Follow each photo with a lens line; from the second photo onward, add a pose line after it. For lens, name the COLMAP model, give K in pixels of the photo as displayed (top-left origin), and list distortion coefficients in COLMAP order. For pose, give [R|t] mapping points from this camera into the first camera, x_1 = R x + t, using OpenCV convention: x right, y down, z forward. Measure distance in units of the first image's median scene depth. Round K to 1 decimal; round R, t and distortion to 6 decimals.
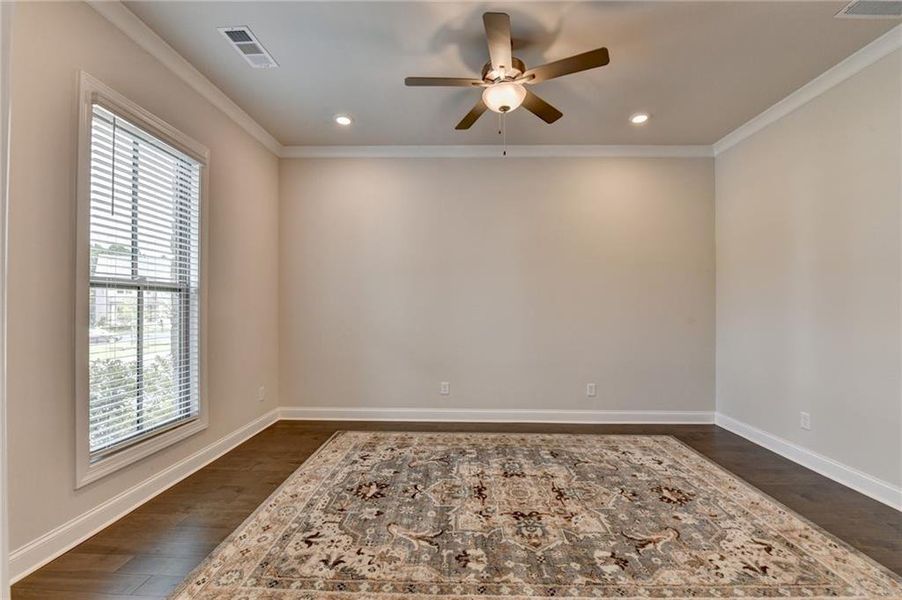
lens RADIAL K [[361.9, 0, 442.5], [0, 361.9, 300.7], [0, 0, 1]] dist [-0.010790, -0.003493]
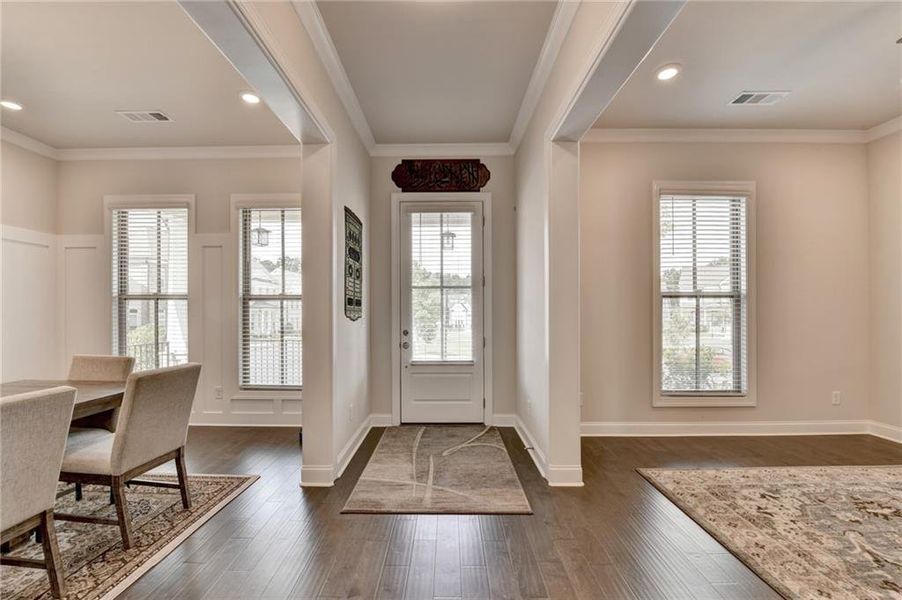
lens RADIAL K [[361.9, 0, 442.5], [0, 361.9, 300.7], [0, 0, 1]] dist [-0.010790, -0.003493]
pose [[-0.011745, -0.041717, -0.999060, 0.759522], [0.024463, 0.998818, -0.041994, 0.019815], [0.999632, -0.024934, -0.010710, -0.064442]]
